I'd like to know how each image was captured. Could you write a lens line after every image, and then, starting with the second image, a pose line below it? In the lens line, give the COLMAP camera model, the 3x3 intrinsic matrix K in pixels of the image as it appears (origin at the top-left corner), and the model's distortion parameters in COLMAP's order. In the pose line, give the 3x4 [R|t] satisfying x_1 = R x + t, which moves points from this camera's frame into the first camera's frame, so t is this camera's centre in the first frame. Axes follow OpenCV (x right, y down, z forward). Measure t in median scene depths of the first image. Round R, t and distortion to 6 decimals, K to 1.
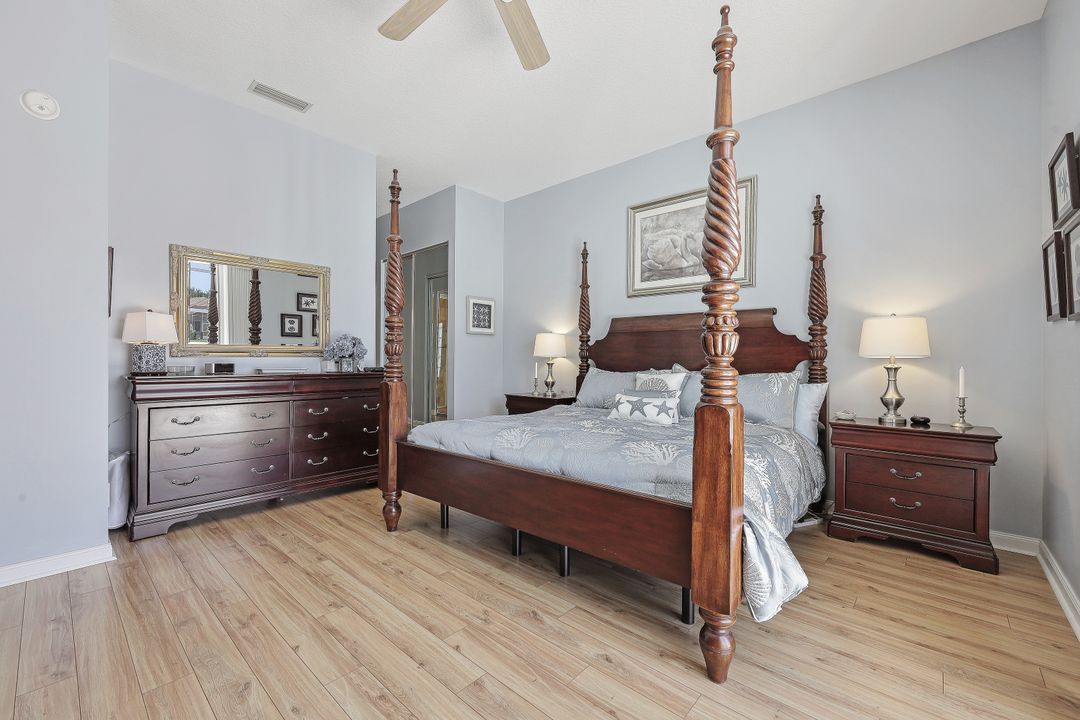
lens RADIAL K [[438.8, 0, 540.0], [0, 438.8, 360.0], [0, 0, 1]] dist [0.000373, 0.000043]
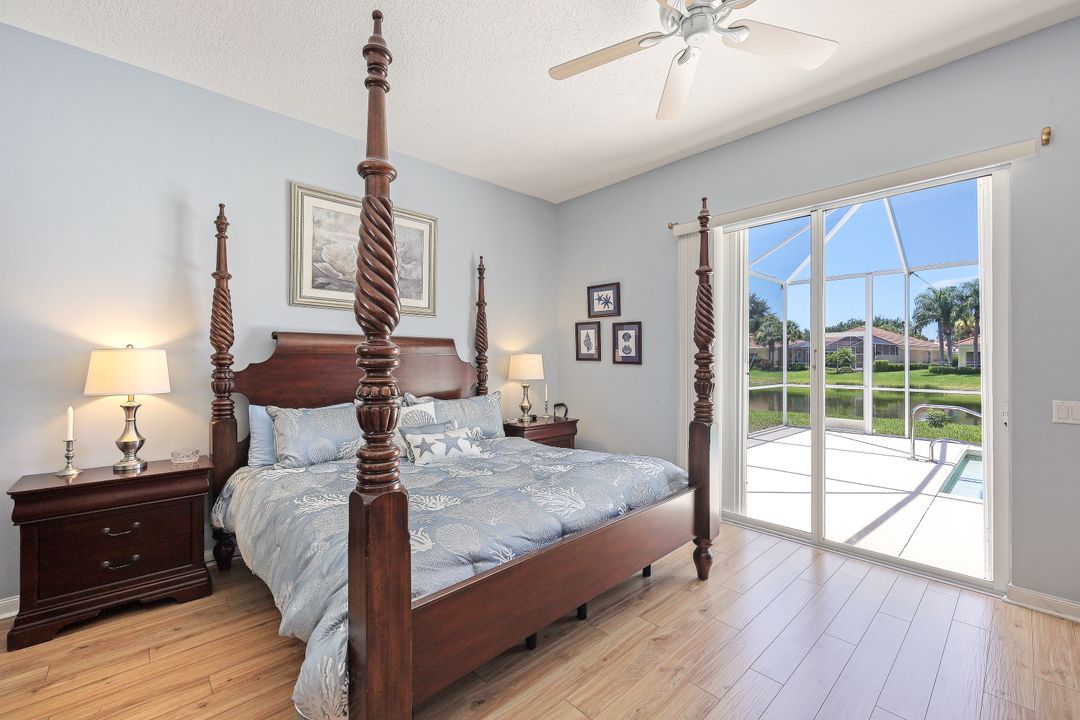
lens RADIAL K [[440.5, 0, 543.6], [0, 440.5, 366.1], [0, 0, 1]] dist [-0.022996, 0.000144]
pose [[0.101741, 0.002089, 0.994809, -0.498156], [0.023564, 0.999712, -0.004510, -0.029724], [-0.994532, 0.023901, 0.101662, 0.538299]]
